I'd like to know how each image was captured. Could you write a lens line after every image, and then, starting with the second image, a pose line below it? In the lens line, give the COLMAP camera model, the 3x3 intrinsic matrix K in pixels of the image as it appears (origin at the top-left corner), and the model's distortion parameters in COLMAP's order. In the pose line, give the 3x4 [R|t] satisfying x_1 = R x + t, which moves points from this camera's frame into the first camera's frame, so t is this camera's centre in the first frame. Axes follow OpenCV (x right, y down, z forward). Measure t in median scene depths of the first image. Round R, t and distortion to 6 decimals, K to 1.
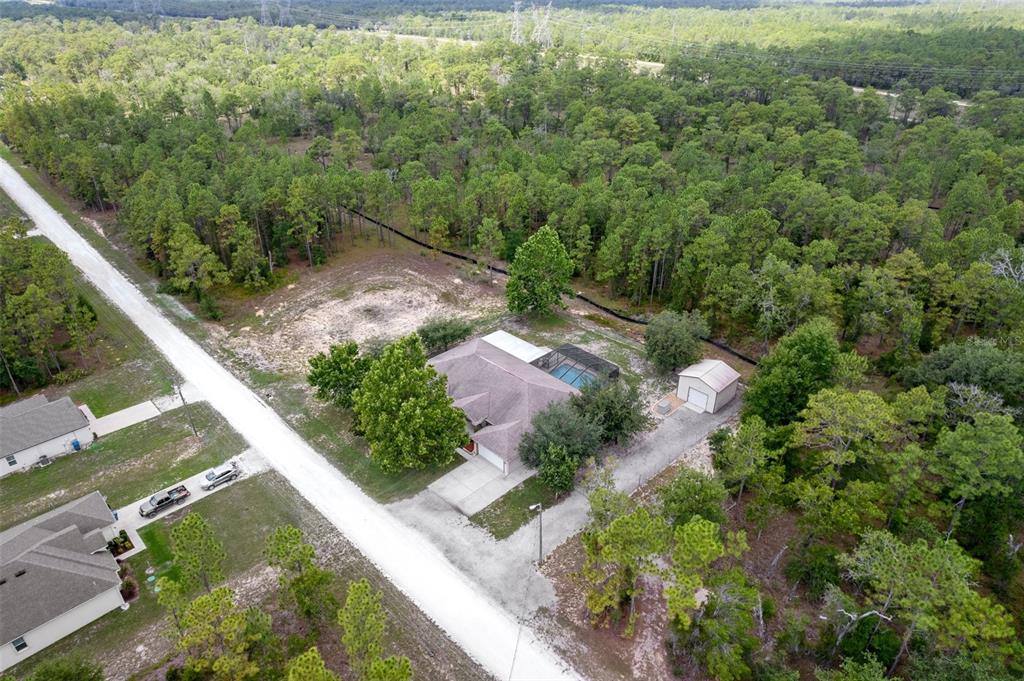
lens RADIAL K [[658.2, 0, 512.0], [0, 658.2, 340.5], [0, 0, 1]] dist [-0.075386, 0.061750]
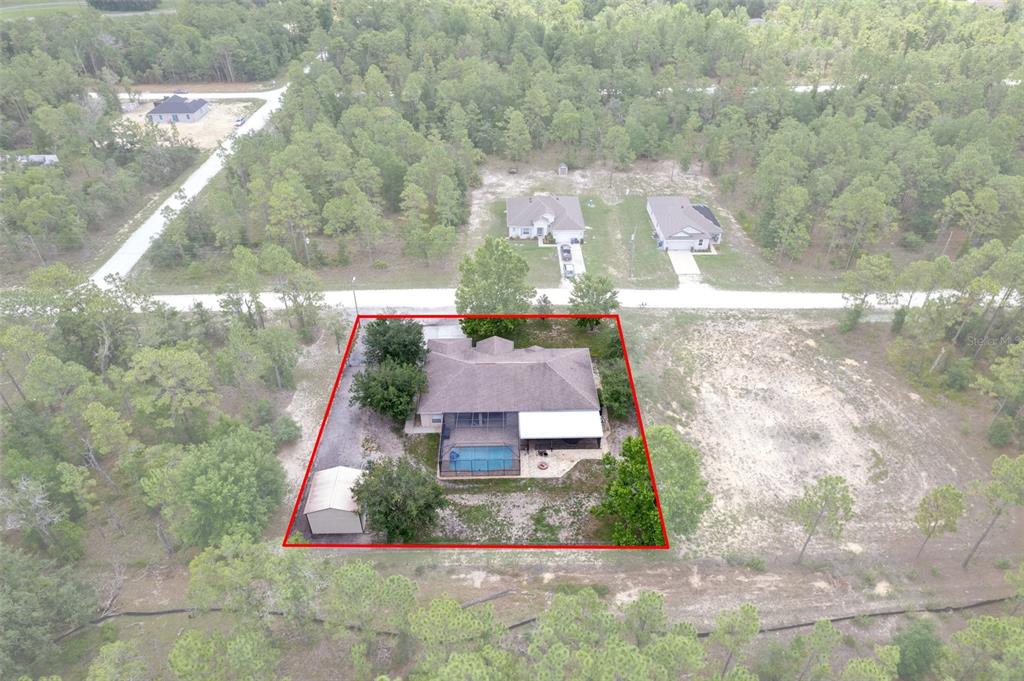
lens RADIAL K [[658.2, 0, 512.0], [0, 658.2, 340.5], [0, 0, 1]] dist [-0.075386, 0.061750]
pose [[-0.683985, 0.429583, -0.589596, 0.527735], [-0.354953, 0.510113, 0.783450, -0.728591], [0.637317, 0.745147, -0.196428, 1.107242]]
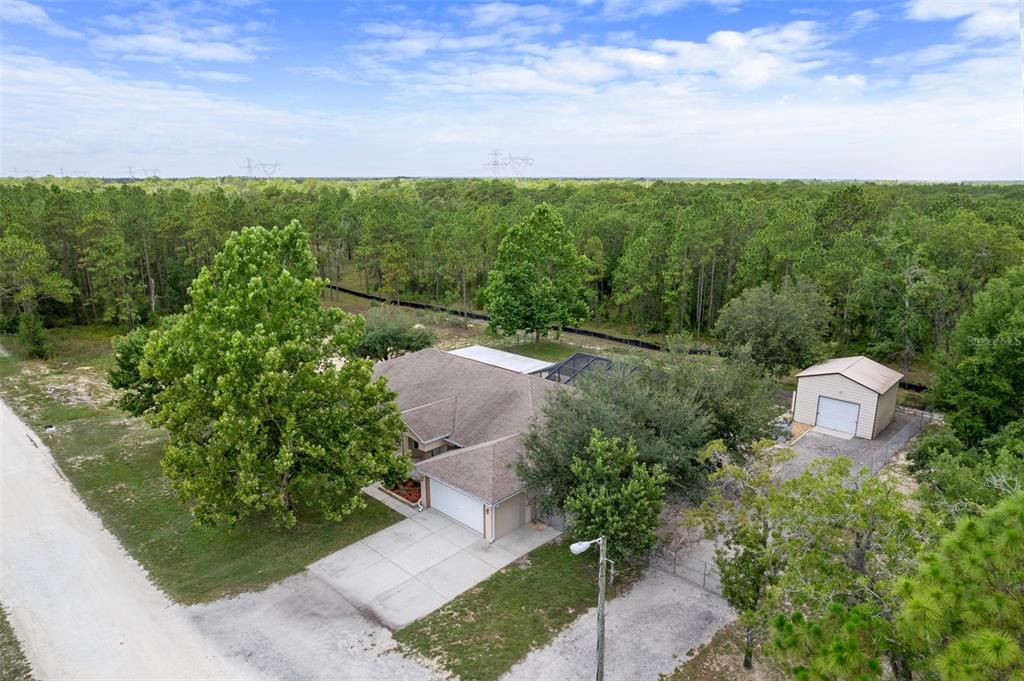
lens RADIAL K [[658.2, 0, 512.0], [0, 658.2, 340.5], [0, 0, 1]] dist [-0.075386, 0.061750]
pose [[0.999450, -0.008812, 0.031967, -0.005521], [0.016766, 0.966026, -0.257901, 0.155547], [-0.028609, 0.258295, 0.965642, 0.443674]]
